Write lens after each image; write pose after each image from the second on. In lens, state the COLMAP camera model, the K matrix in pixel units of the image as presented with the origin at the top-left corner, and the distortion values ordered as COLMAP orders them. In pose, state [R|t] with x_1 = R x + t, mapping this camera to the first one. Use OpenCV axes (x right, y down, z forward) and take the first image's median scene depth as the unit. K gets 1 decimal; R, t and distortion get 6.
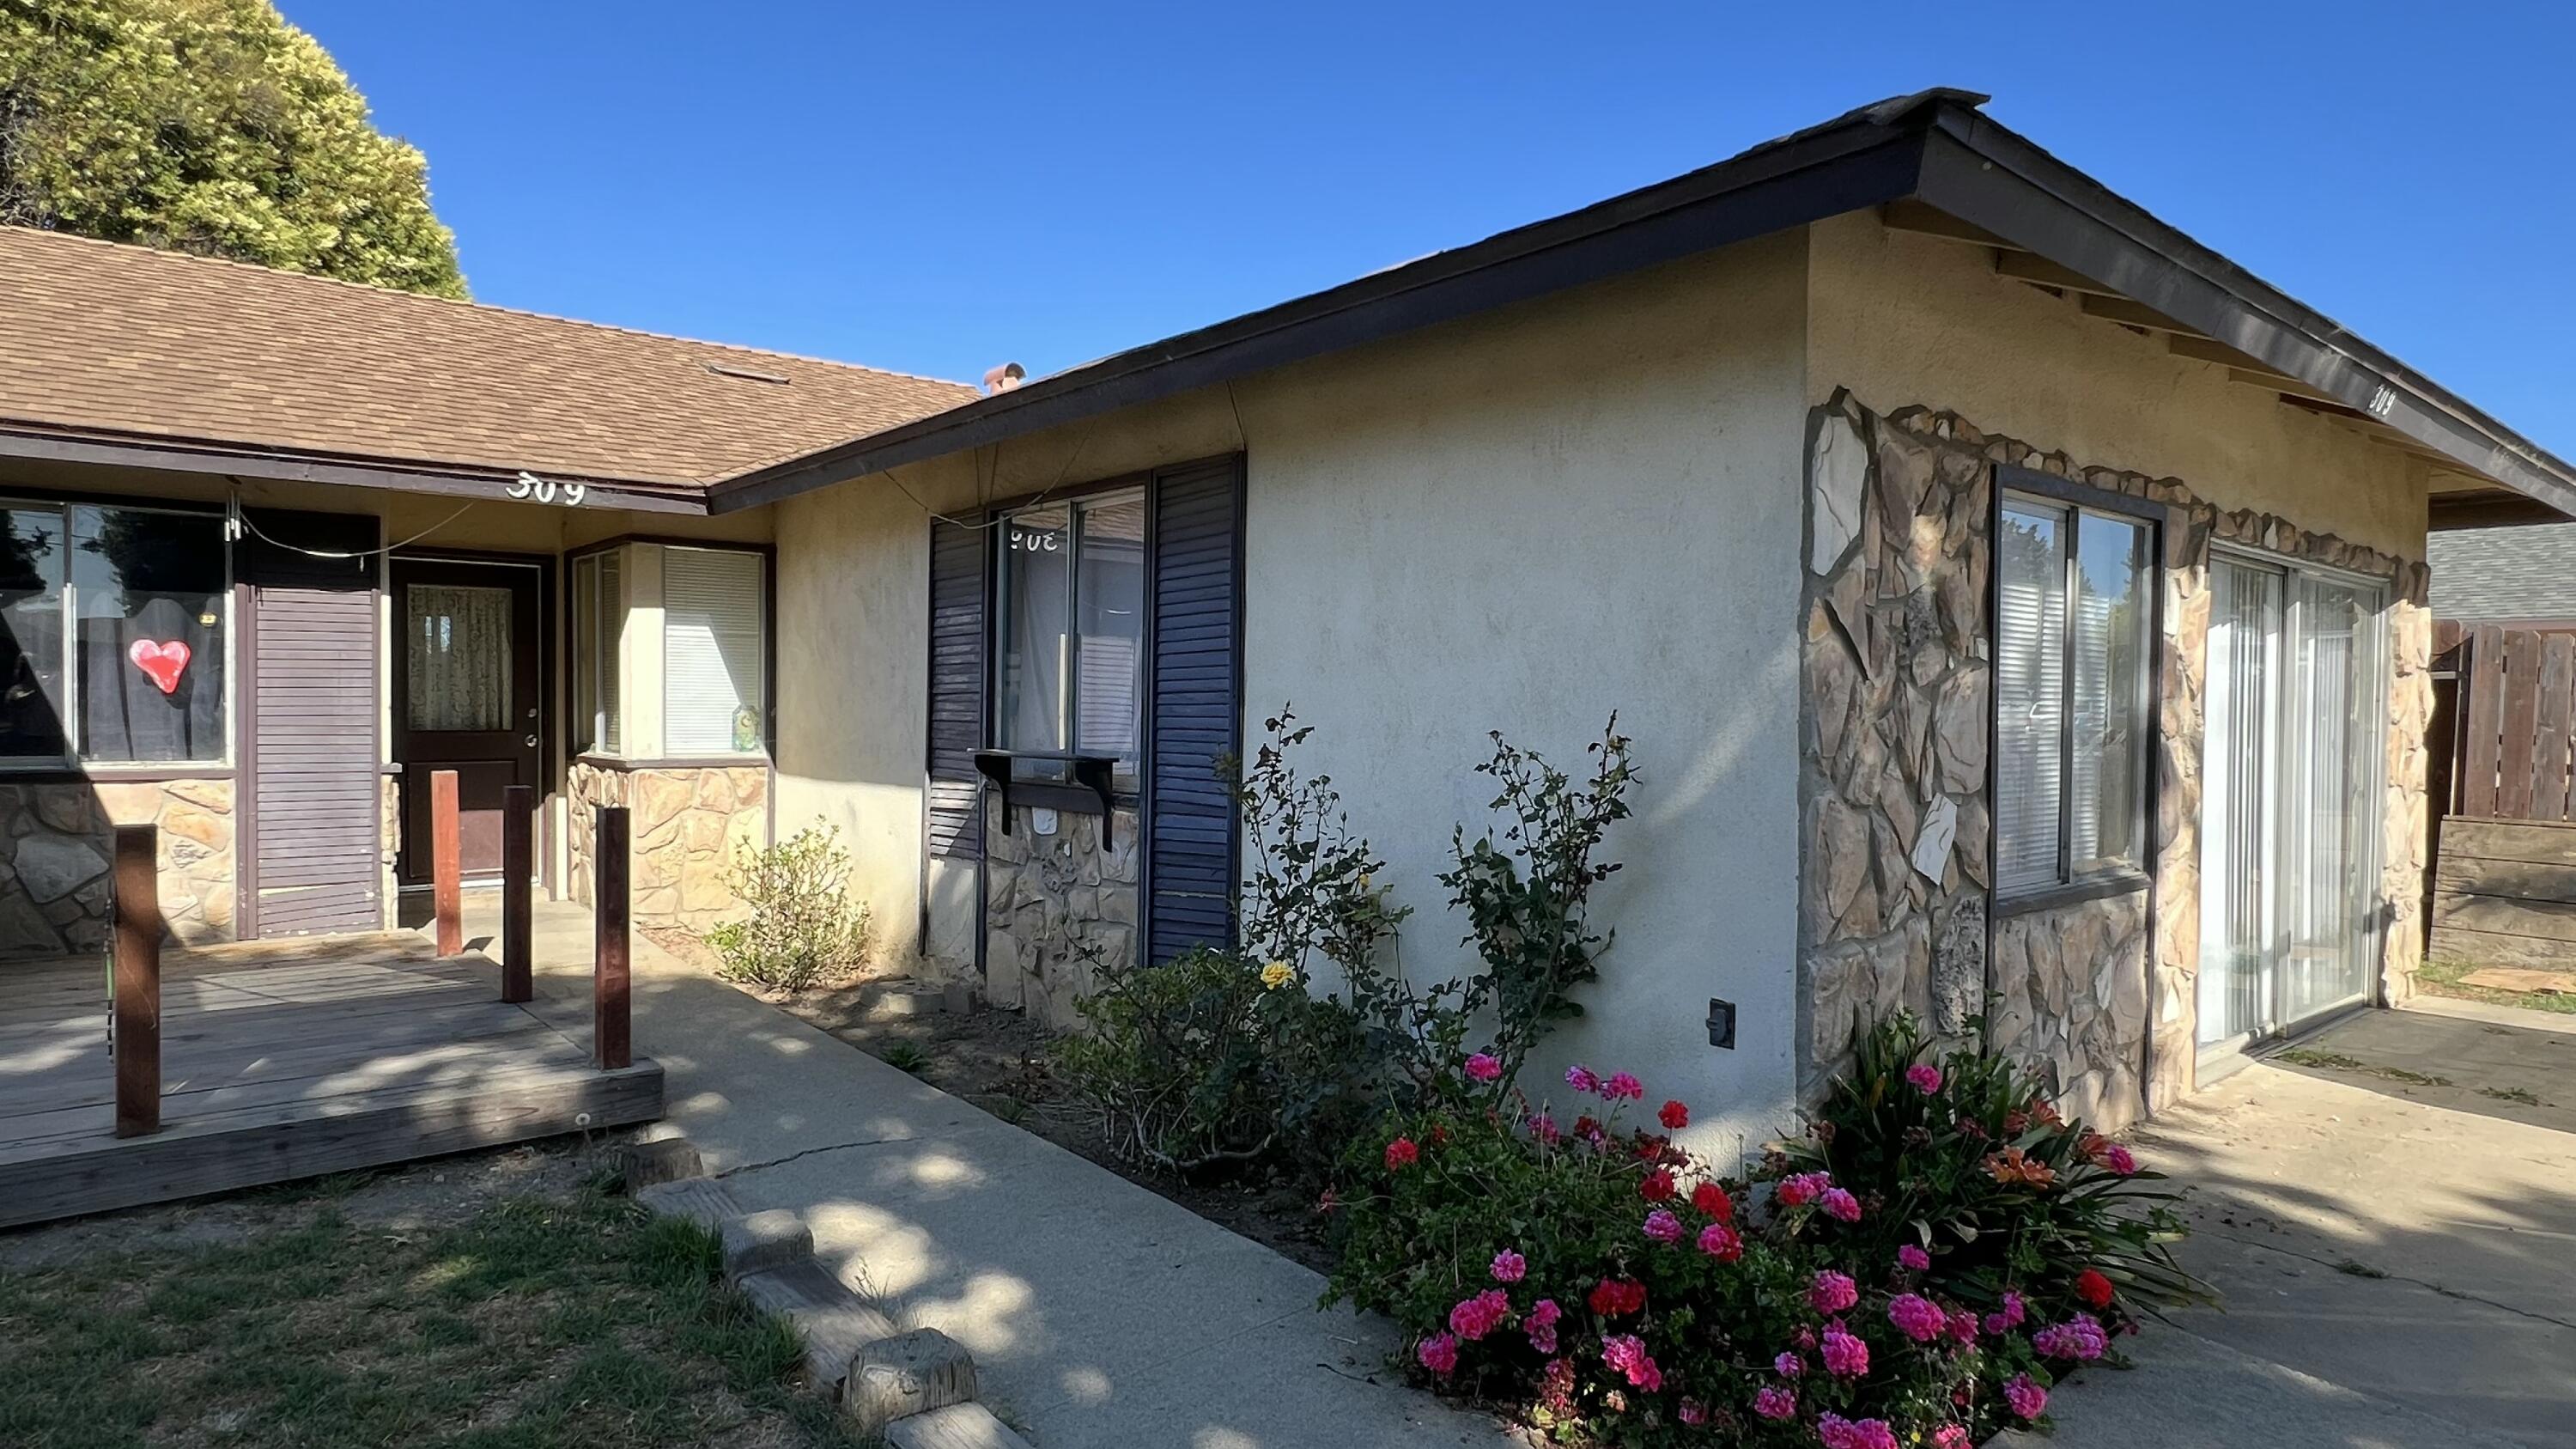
lens RADIAL K [[1414.8, 0, 1289.8], [0, 1414.8, 728.0], [0, 0, 1]] dist [-0.005569, 0.001014]
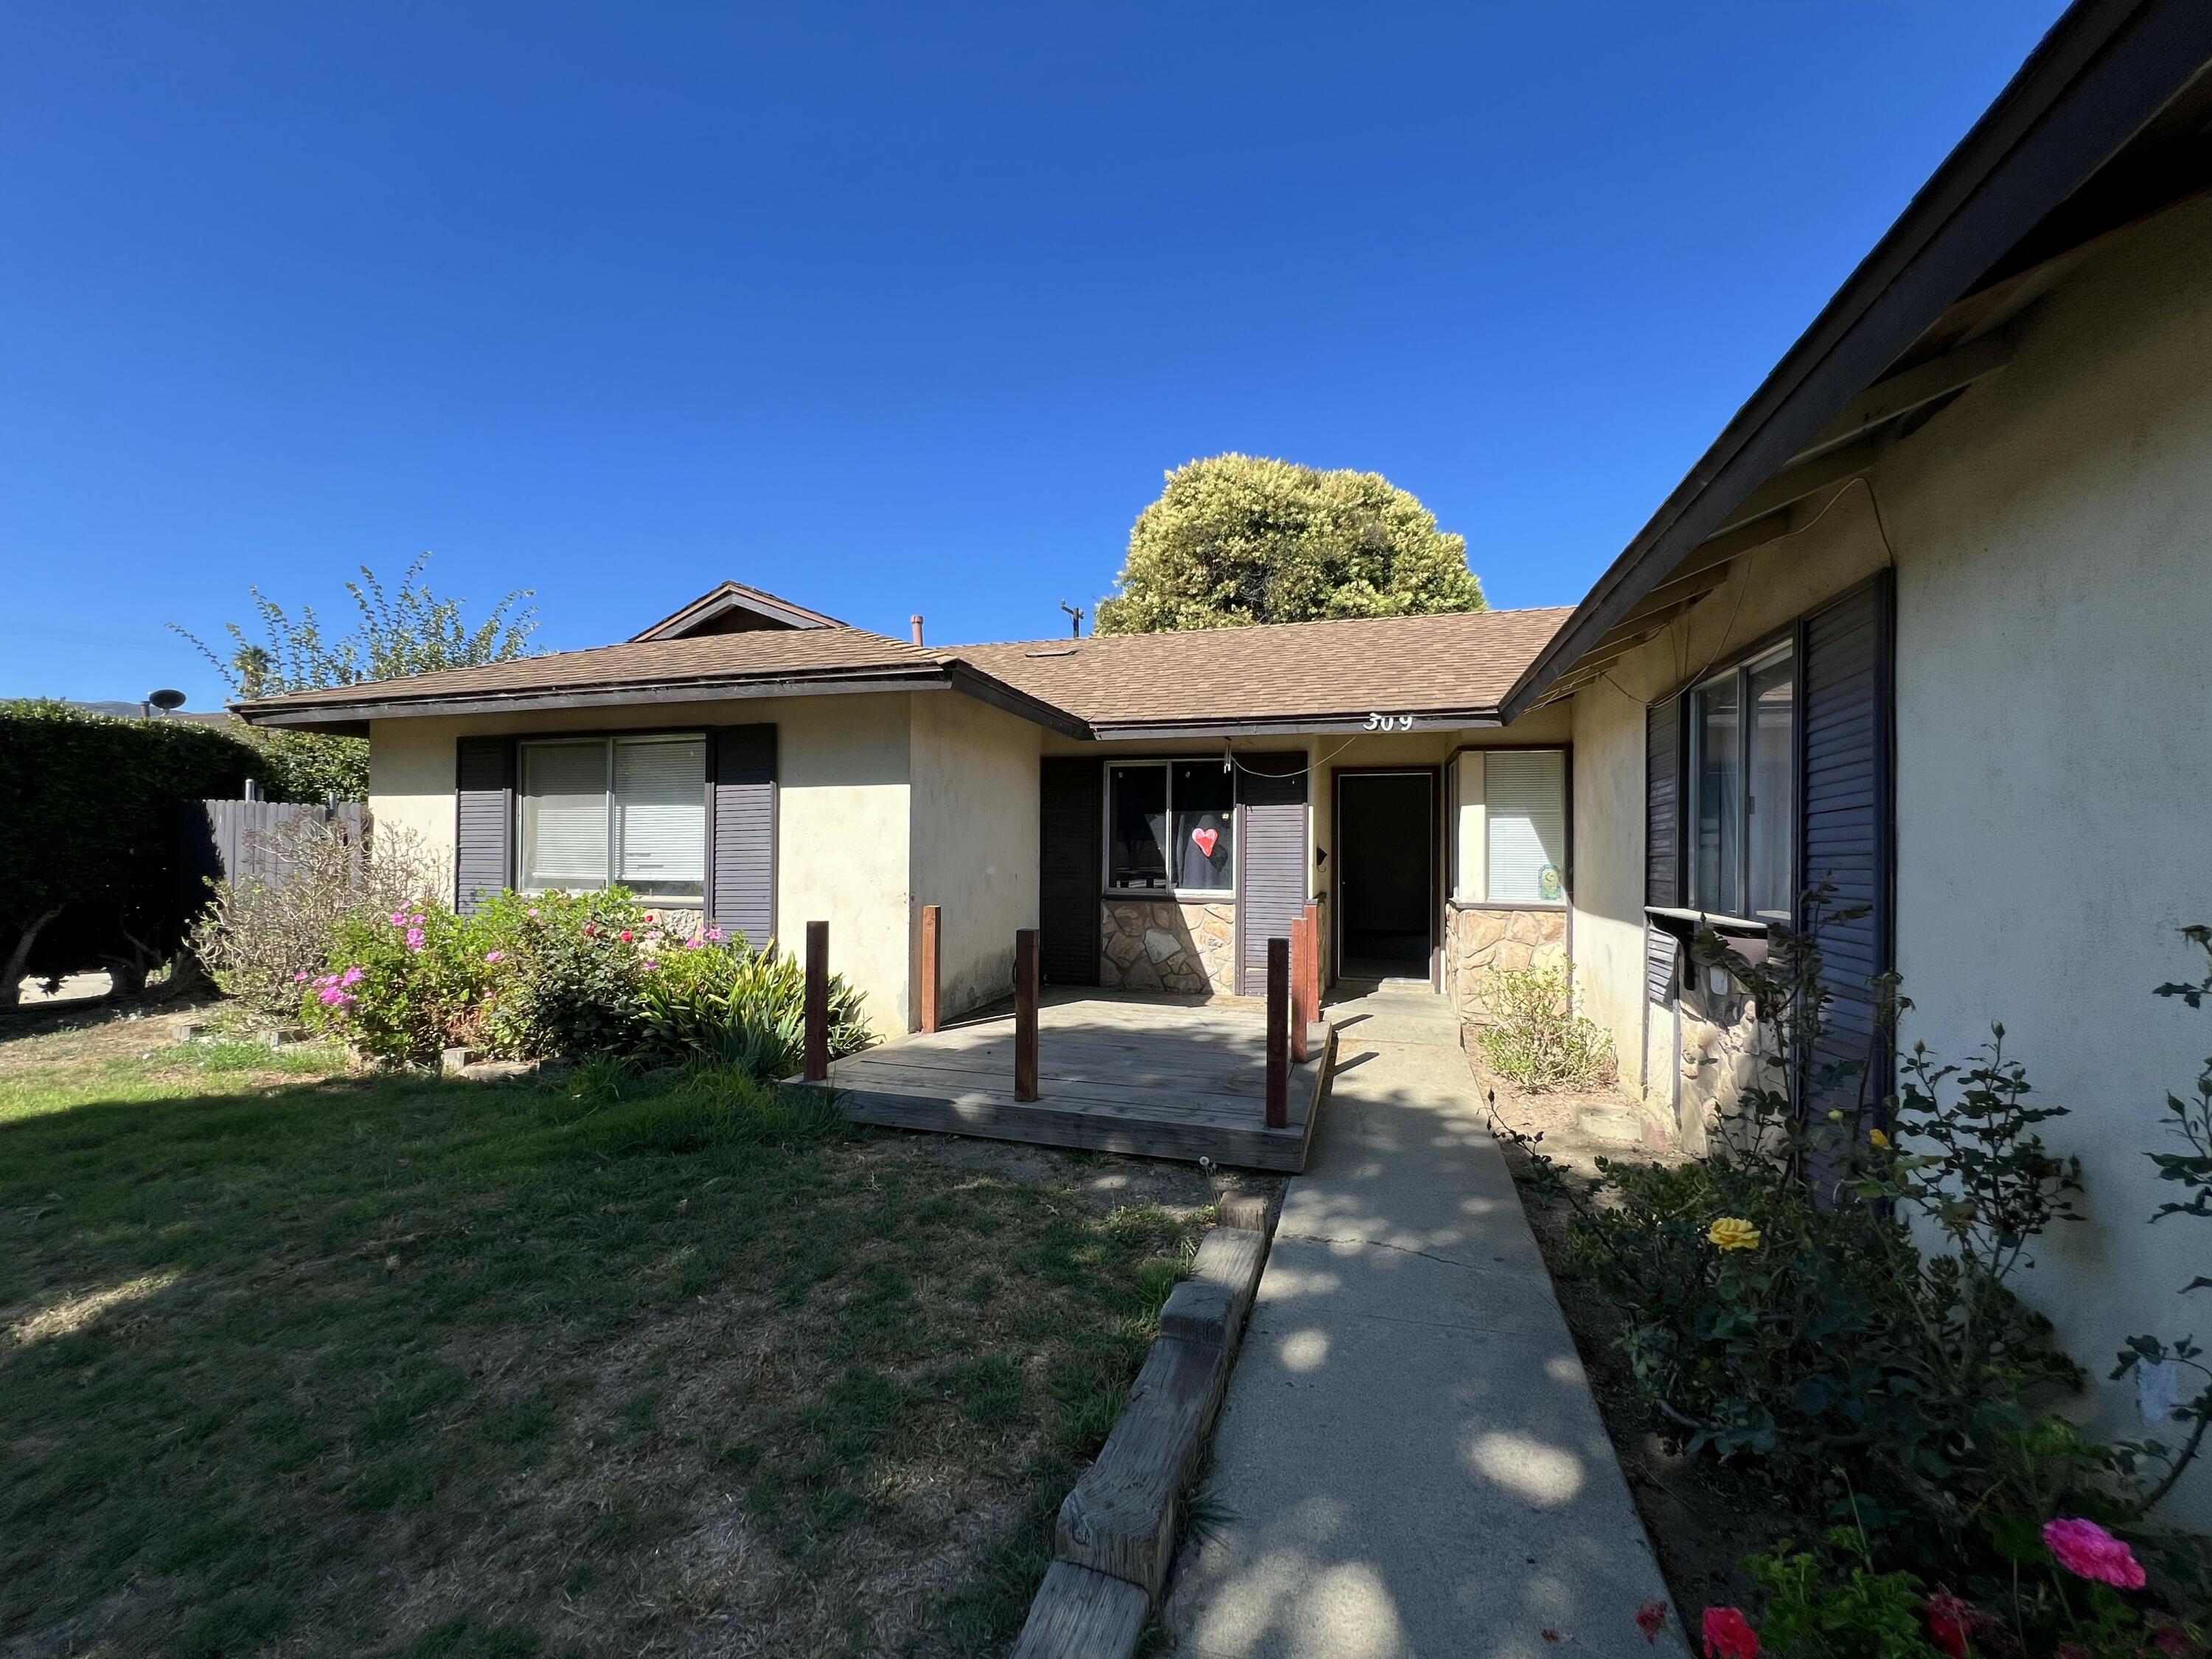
lens RADIAL K [[886.3, 0, 1100.7], [0, 886.3, 833.5], [0, 0, 1]] dist [-0.001865, -0.000691]
pose [[0.543816, -0.023343, -0.838880, 0.087330], [-0.017552, 0.999078, -0.039179, -0.005807], [0.839021, 0.036030, 0.542905, 0.193263]]
